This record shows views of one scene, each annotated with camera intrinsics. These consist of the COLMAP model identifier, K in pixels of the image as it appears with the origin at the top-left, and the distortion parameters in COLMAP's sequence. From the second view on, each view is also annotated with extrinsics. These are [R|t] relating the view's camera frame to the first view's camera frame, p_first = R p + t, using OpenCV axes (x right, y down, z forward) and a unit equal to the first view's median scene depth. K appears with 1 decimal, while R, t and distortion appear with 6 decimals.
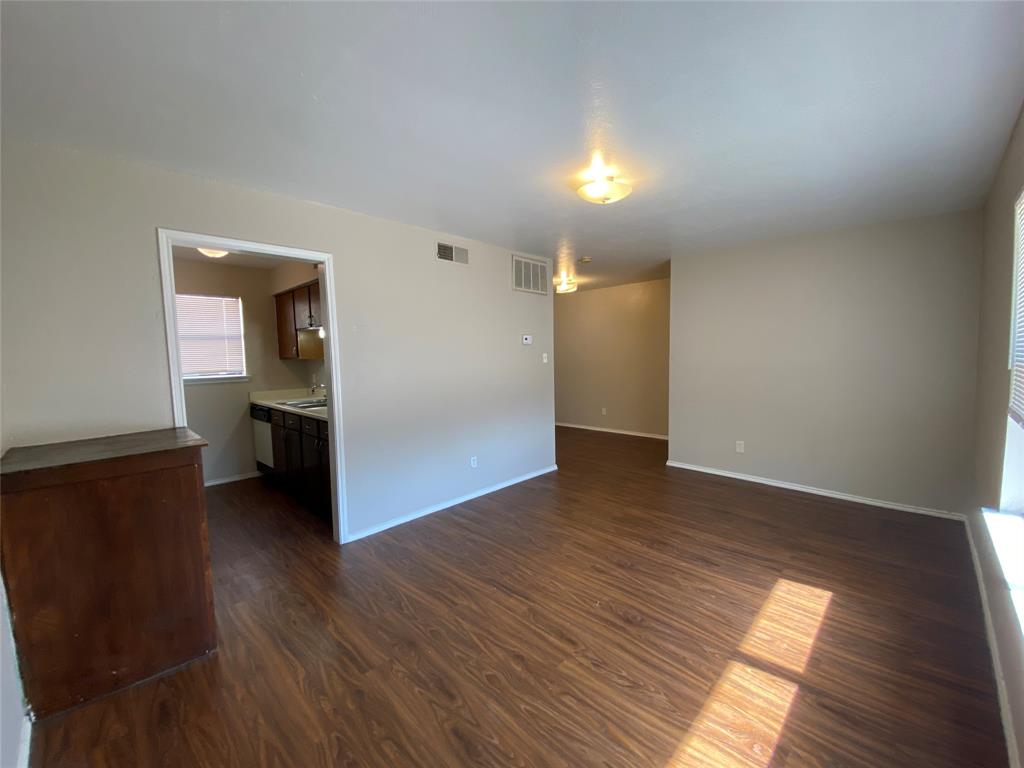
lens RADIAL K [[416.9, 0, 508.8], [0, 416.9, 392.2], [0, 0, 1]] dist [0.000168, -0.000018]
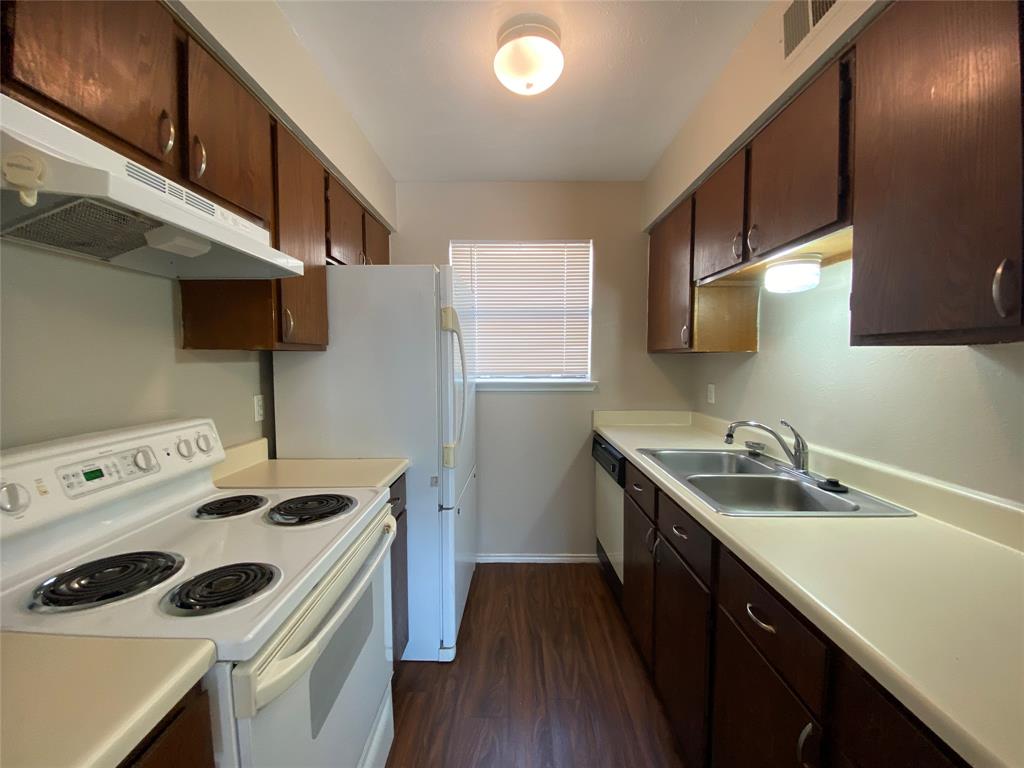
lens RADIAL K [[416.9, 0, 507.7], [0, 416.9, 383.9], [0, 0, 1]] dist [0.000168, -0.000018]
pose [[0.705807, 0.059620, -0.705891, -0.316872], [-0.072666, 0.997289, 0.011575, -0.035323], [0.704668, 0.043125, 0.708226, 0.531247]]
